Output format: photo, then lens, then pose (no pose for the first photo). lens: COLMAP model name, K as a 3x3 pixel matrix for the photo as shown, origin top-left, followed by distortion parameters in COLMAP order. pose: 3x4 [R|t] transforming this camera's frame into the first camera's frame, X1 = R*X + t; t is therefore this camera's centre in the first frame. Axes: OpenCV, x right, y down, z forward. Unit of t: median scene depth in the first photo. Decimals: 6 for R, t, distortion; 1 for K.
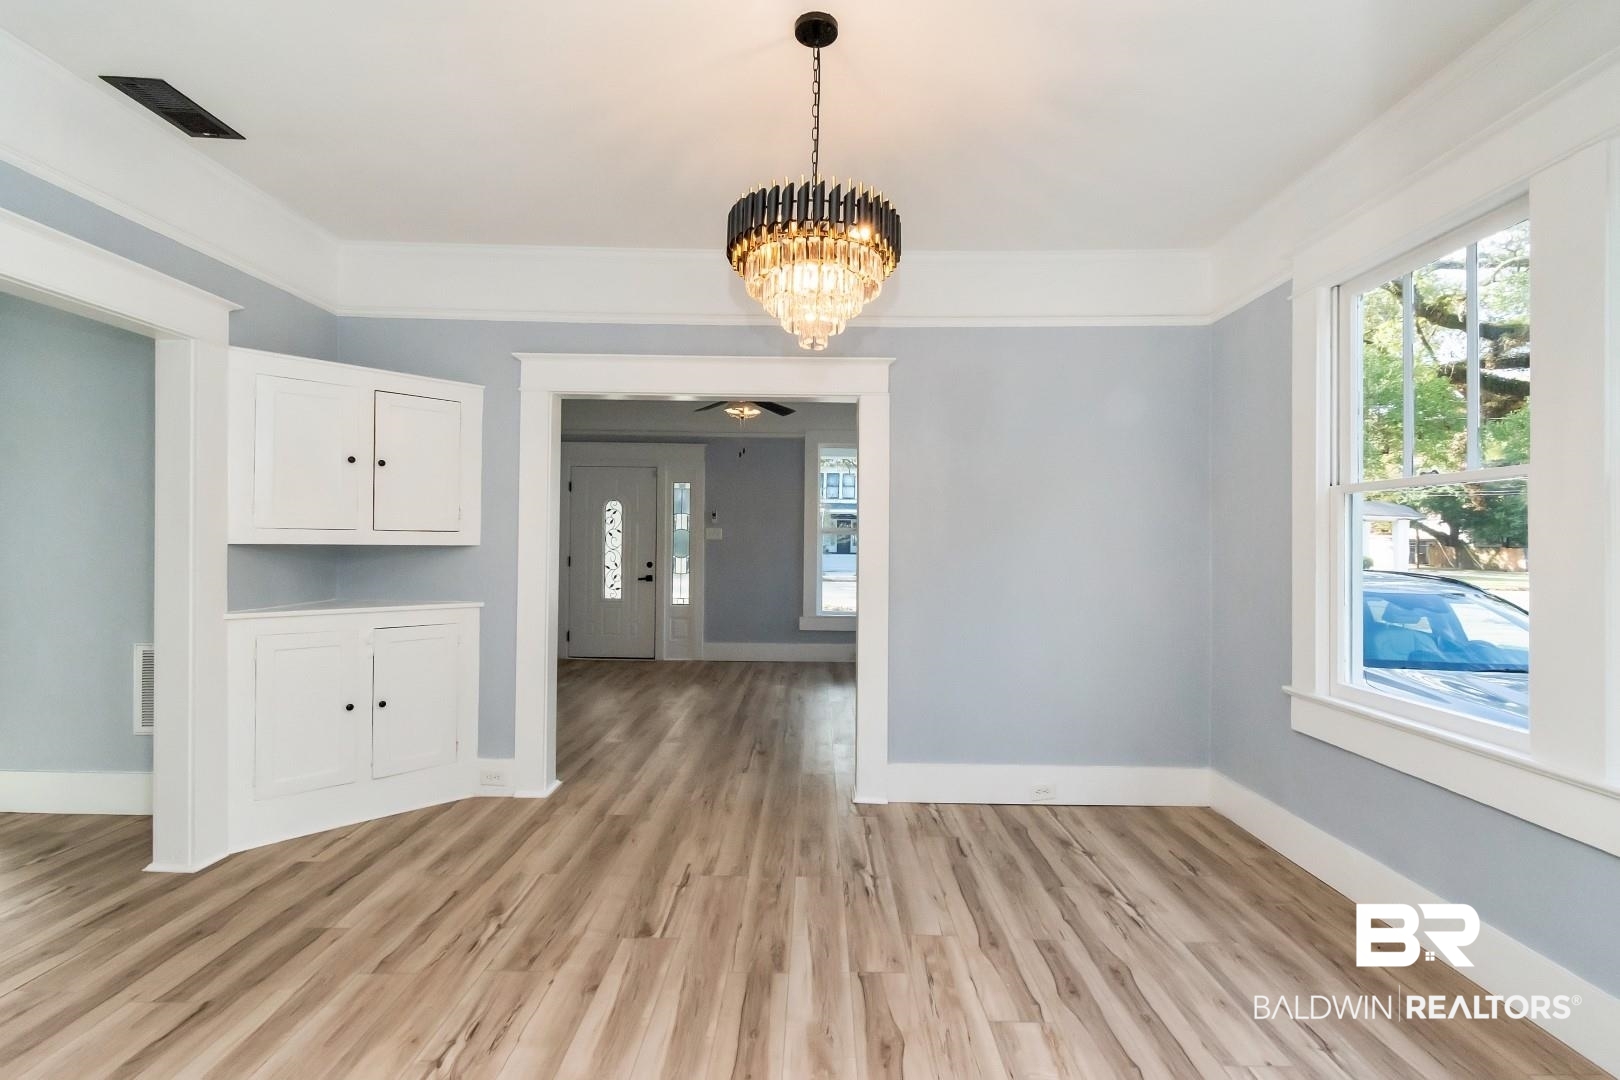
lens RADIAL K [[718.0, 0, 808.7], [0, 718.0, 533.1], [0, 0, 1]] dist [0.002260, 0.000022]
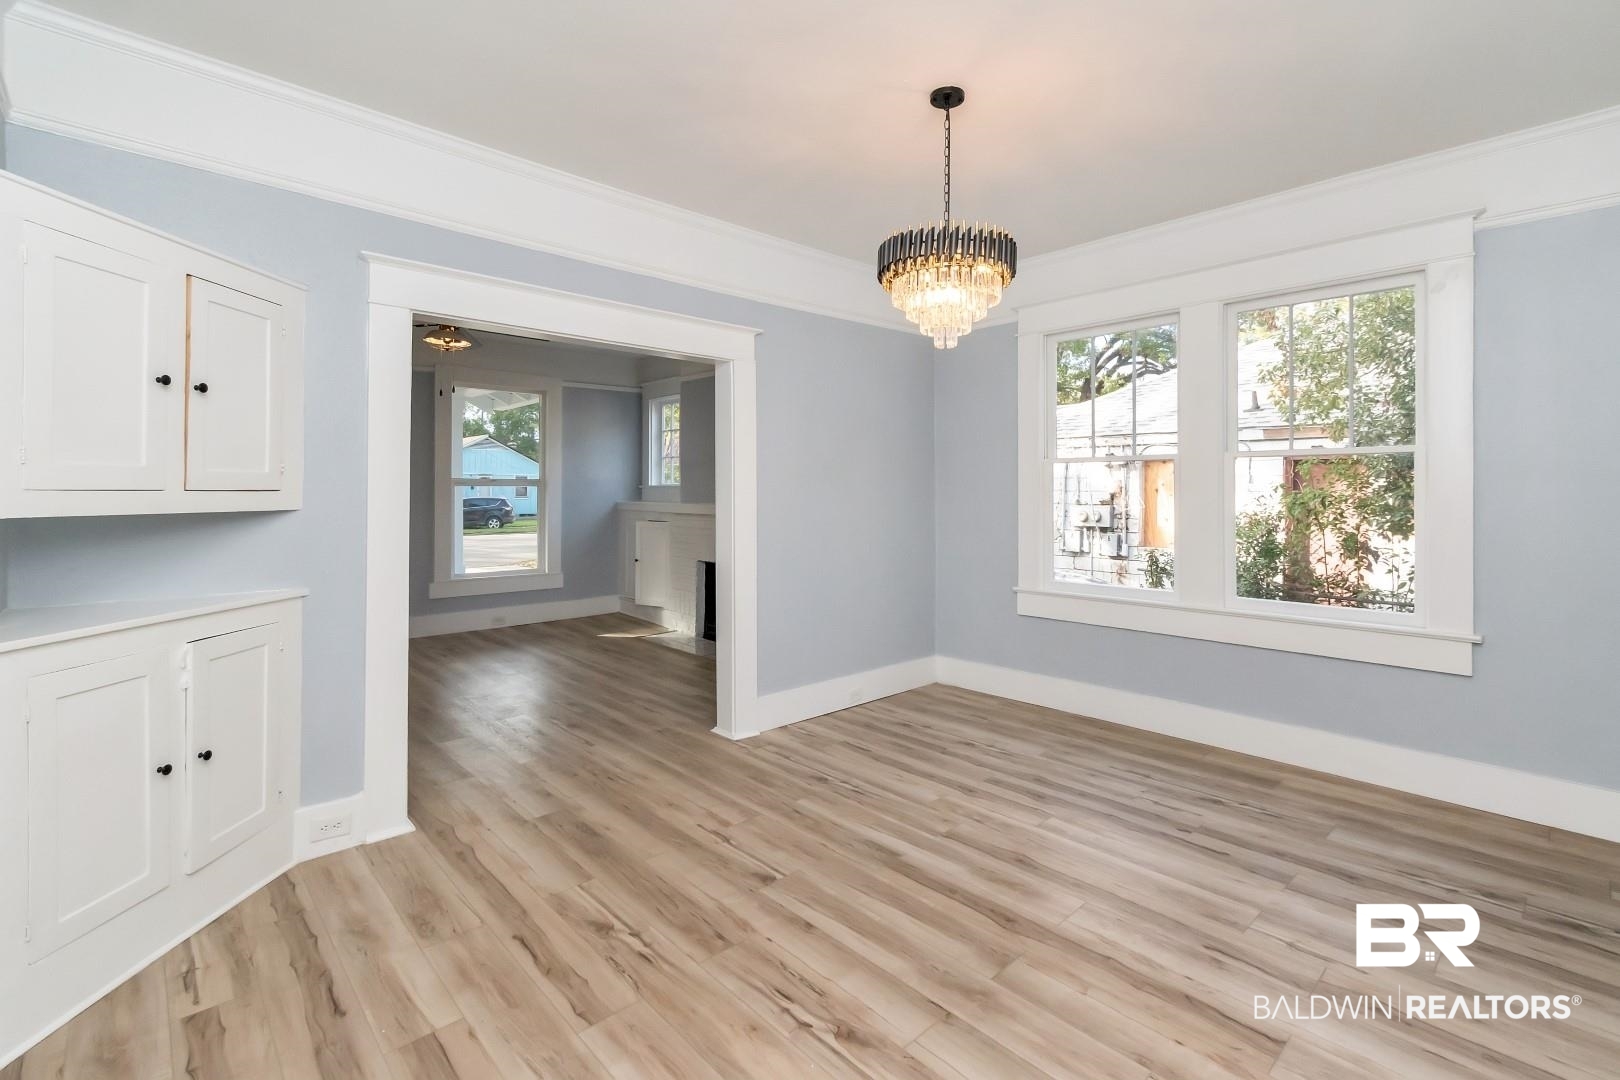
lens RADIAL K [[737.2, 0, 814.6], [0, 737.2, 480.3], [0, 0, 1]] dist [0.001674, -0.000708]
pose [[0.728283, -0.000009, 0.685277, -0.782774], [-0.000757, 0.999999, 0.000817, -0.017641], [-0.685276, -0.001114, 0.728282, 0.154283]]
